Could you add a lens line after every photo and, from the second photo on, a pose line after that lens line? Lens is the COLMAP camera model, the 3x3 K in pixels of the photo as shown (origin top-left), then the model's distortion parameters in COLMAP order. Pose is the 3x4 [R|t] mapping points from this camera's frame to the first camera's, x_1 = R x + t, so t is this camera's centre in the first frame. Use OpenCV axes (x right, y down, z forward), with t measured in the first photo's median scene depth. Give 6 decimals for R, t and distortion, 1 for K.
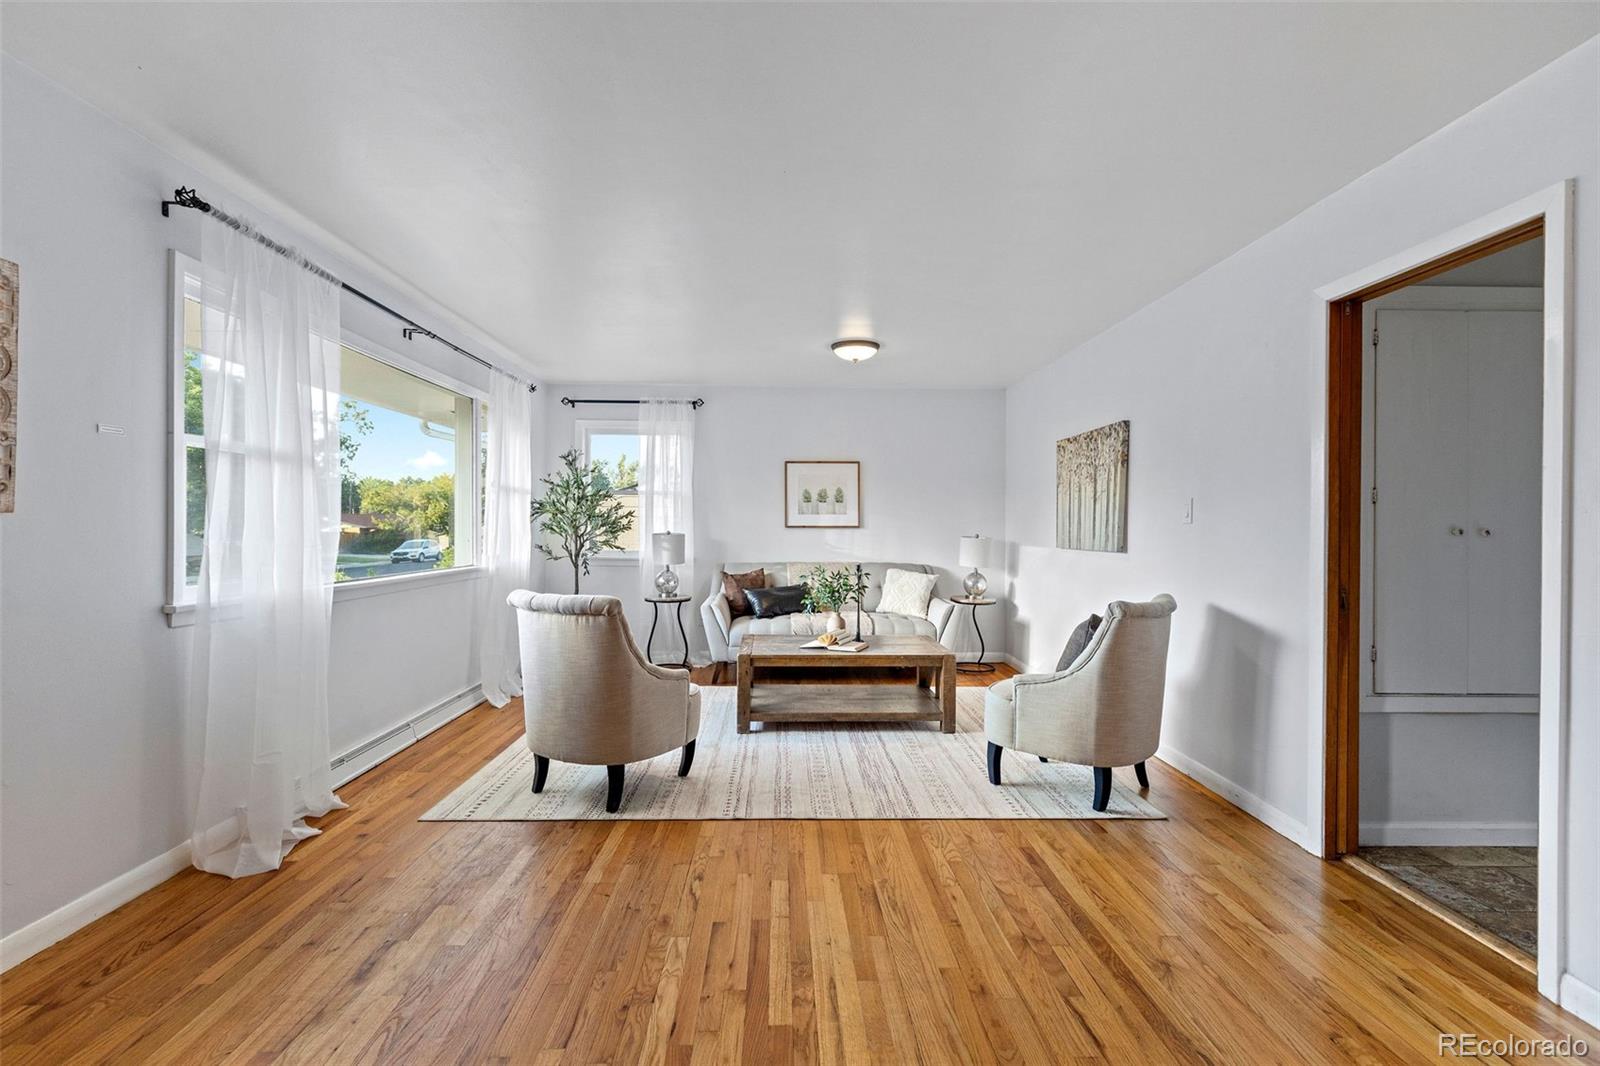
lens RADIAL K [[728.8, 0, 803.0], [0, 728.8, 526.2], [0, 0, 1]] dist [0.009112, -0.000869]
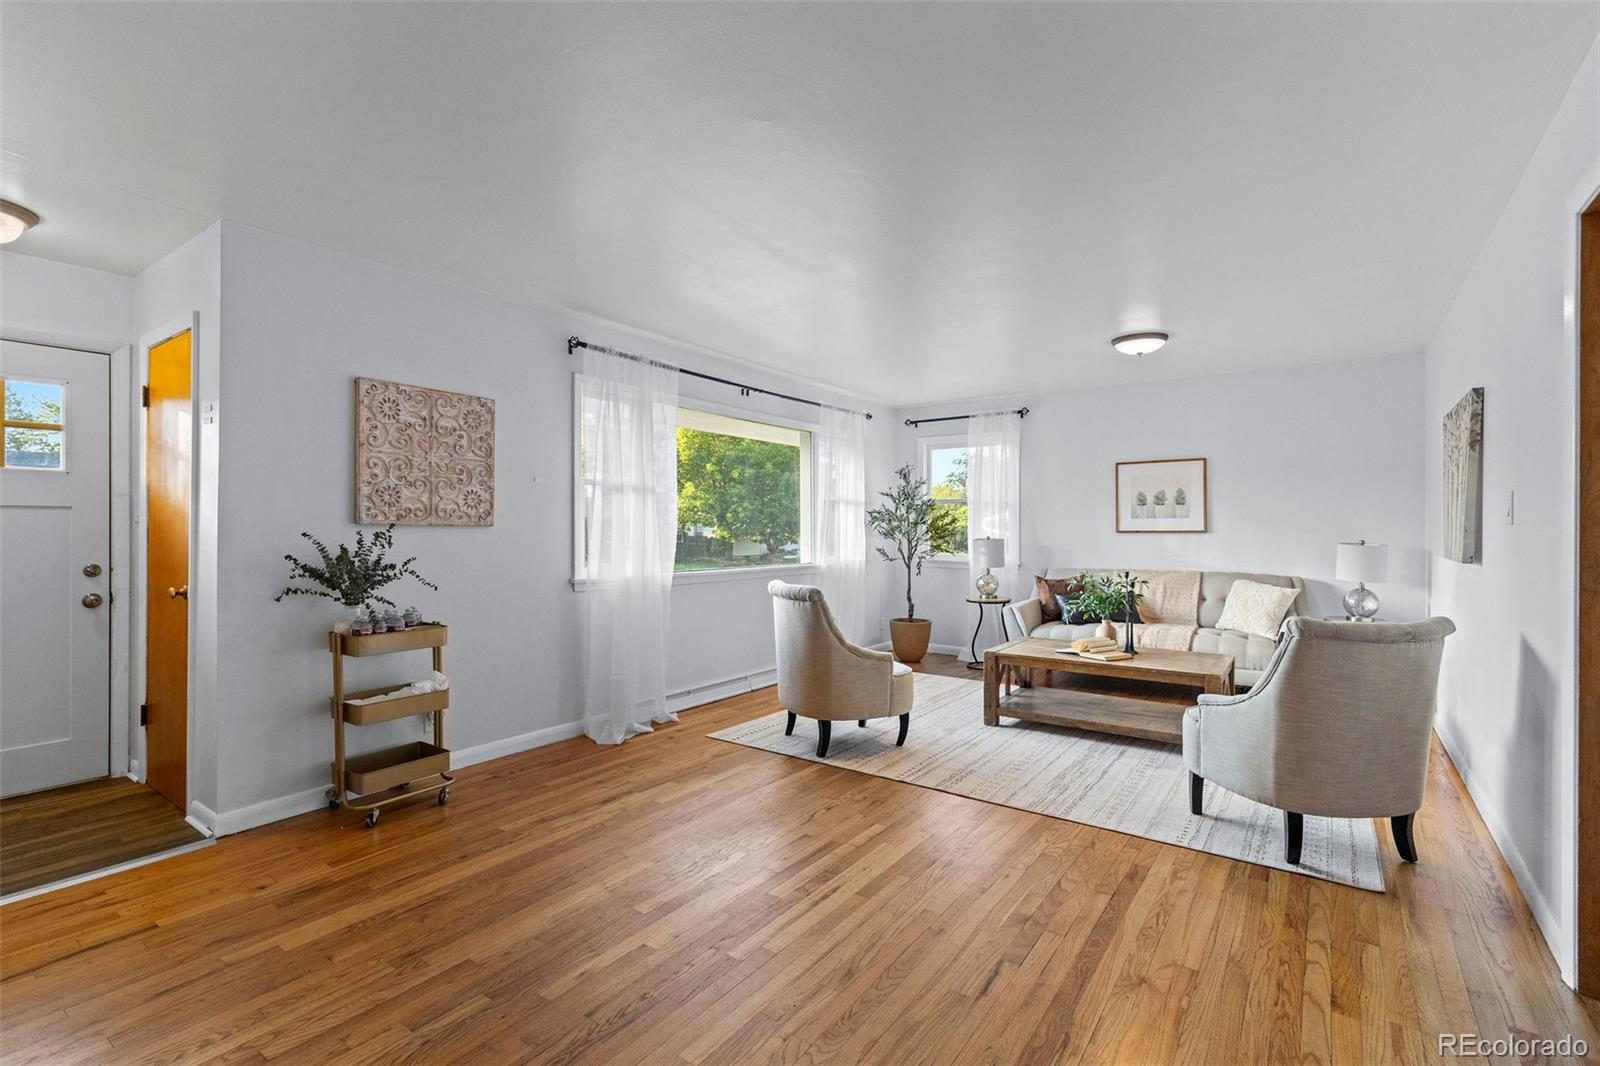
lens RADIAL K [[728.8, 0, 788.1], [0, 728.8, 533.9], [0, 0, 1]] dist [0.009112, -0.000869]
pose [[0.790178, -0.002402, -0.612872, 0.473570], [0.003728, 0.999993, 0.000888, 0.001991], [0.612866, -0.002986, 0.790181, -0.035860]]
